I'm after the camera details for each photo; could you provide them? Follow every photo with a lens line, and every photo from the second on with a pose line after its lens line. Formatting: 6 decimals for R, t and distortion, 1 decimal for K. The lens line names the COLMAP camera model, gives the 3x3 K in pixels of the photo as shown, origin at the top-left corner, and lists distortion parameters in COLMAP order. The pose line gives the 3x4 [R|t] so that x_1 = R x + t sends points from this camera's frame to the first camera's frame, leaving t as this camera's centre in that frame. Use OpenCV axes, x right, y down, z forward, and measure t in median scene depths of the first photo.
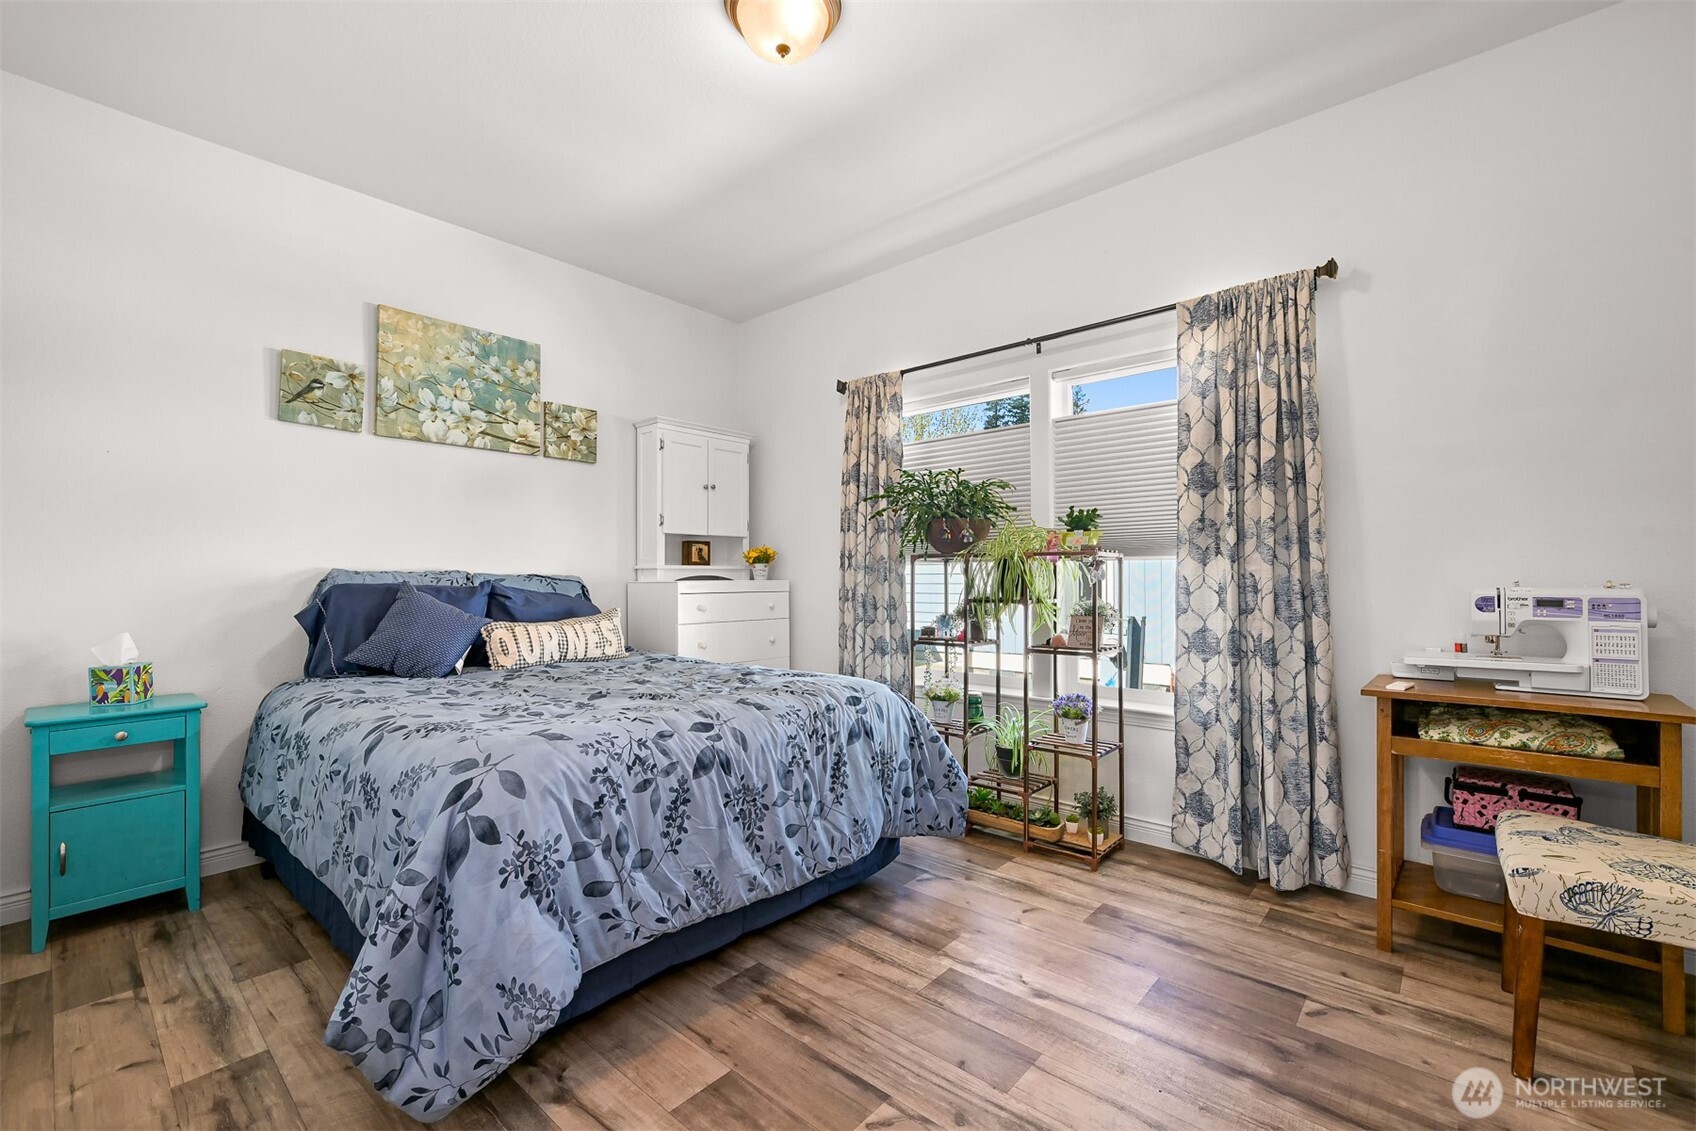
lens RADIAL K [[703.2, 0, 848.0], [0, 703.2, 565.5], [0, 0, 1]] dist [0.001288, 0.000146]
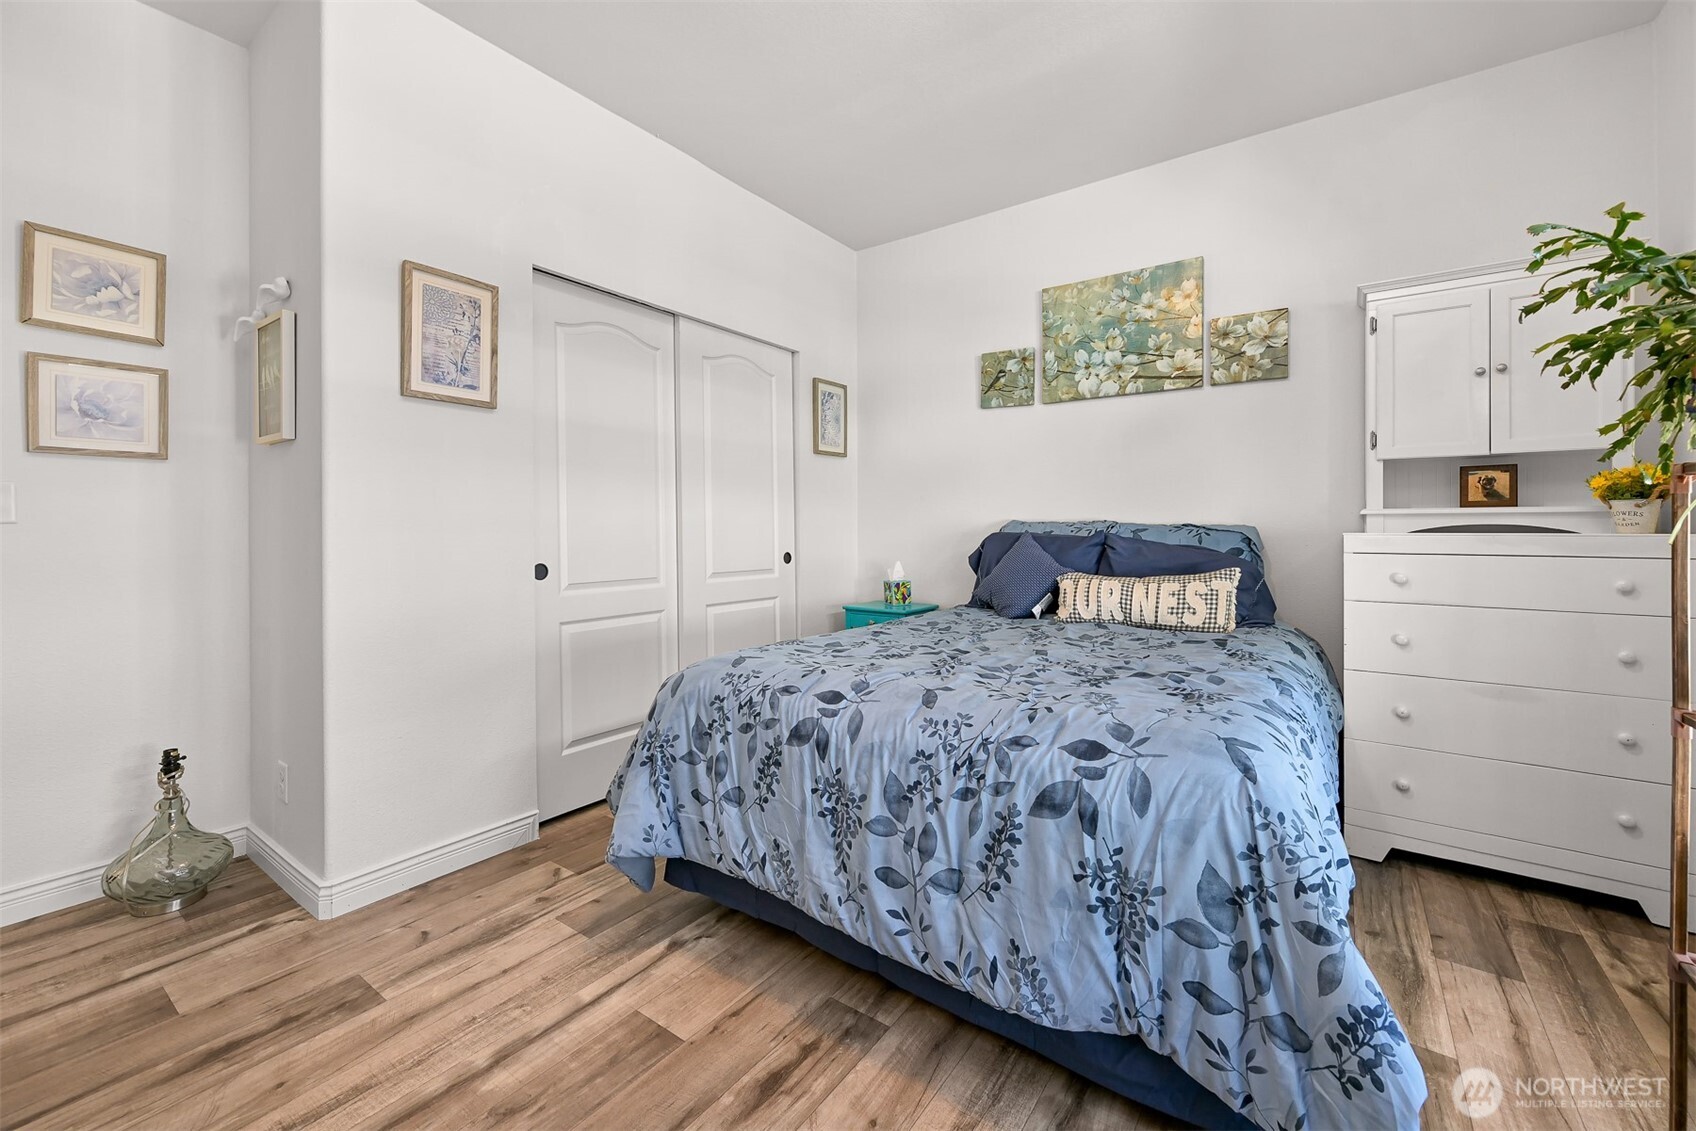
lens RADIAL K [[678.8, 0, 873.1], [0, 678.8, 525.2], [0, 0, 1]] dist [0.000453, -0.000115]
pose [[0.115612, -0.001780, -0.993293, 0.452490], [0.016285, 0.999867, 0.000104, 0.010109], [0.993161, -0.016187, 0.115626, 0.669029]]
